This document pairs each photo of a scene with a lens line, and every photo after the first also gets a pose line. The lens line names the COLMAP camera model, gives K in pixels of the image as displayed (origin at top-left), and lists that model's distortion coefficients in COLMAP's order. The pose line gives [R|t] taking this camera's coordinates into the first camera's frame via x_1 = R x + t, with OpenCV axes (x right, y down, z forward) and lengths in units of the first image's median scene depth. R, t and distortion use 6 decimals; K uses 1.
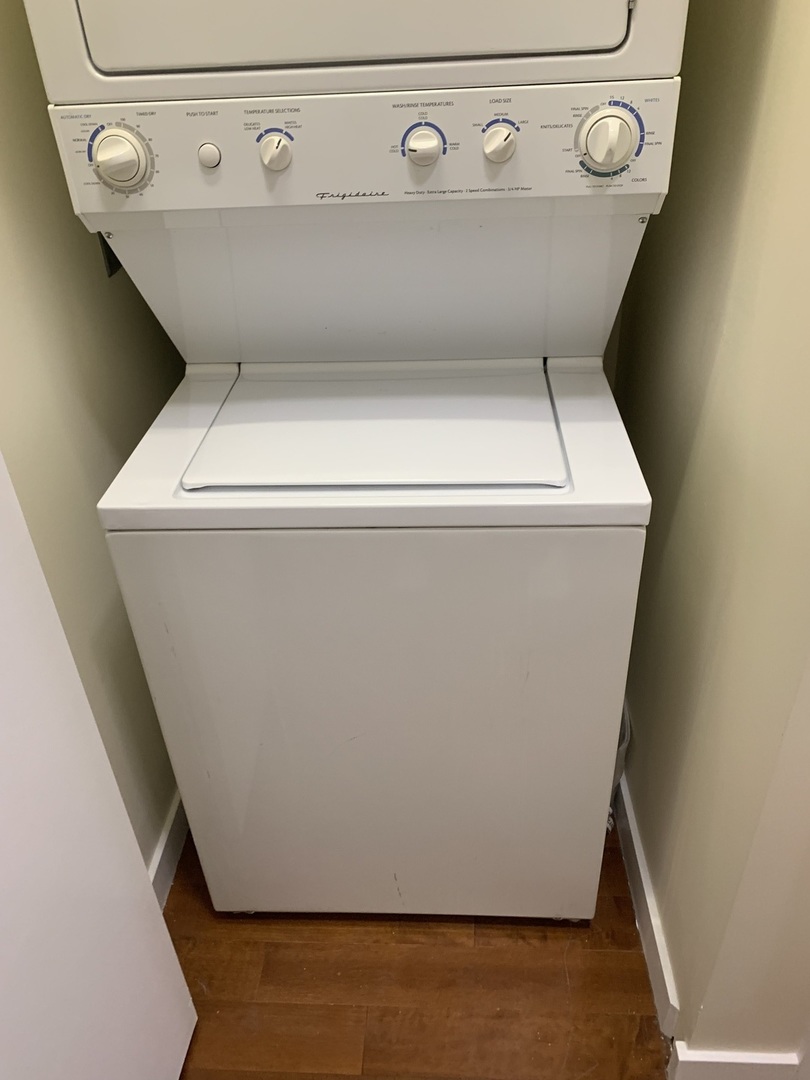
lens RADIAL K [[825.1, 0, 406.1], [0, 825.1, 531.3], [0, 0, 1]] dist [0.012801, -0.013652]
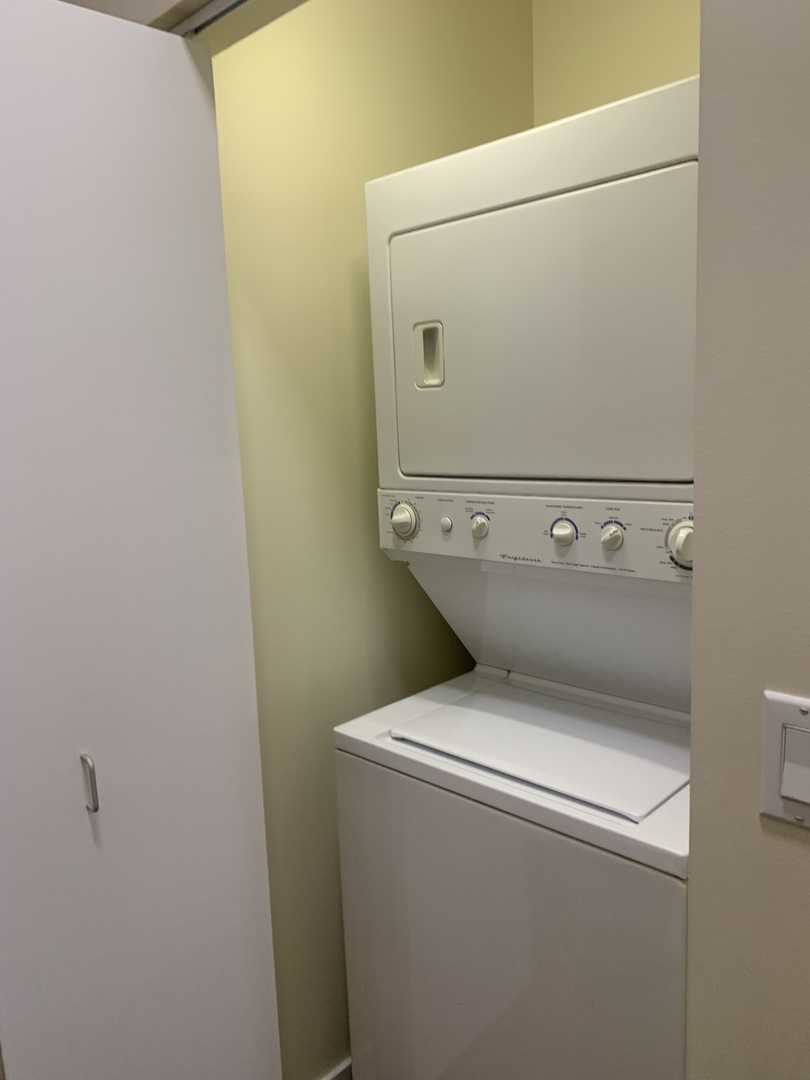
lens RADIAL K [[825.1, 0, 406.1], [0, 825.1, 531.3], [0, 0, 1]] dist [0.012801, -0.013652]
pose [[0.753048, 0.102985, -0.649856, 0.726300], [-0.350111, 0.898958, -0.263244, -0.005038], [0.557083, 0.425757, 0.713014, -0.149527]]
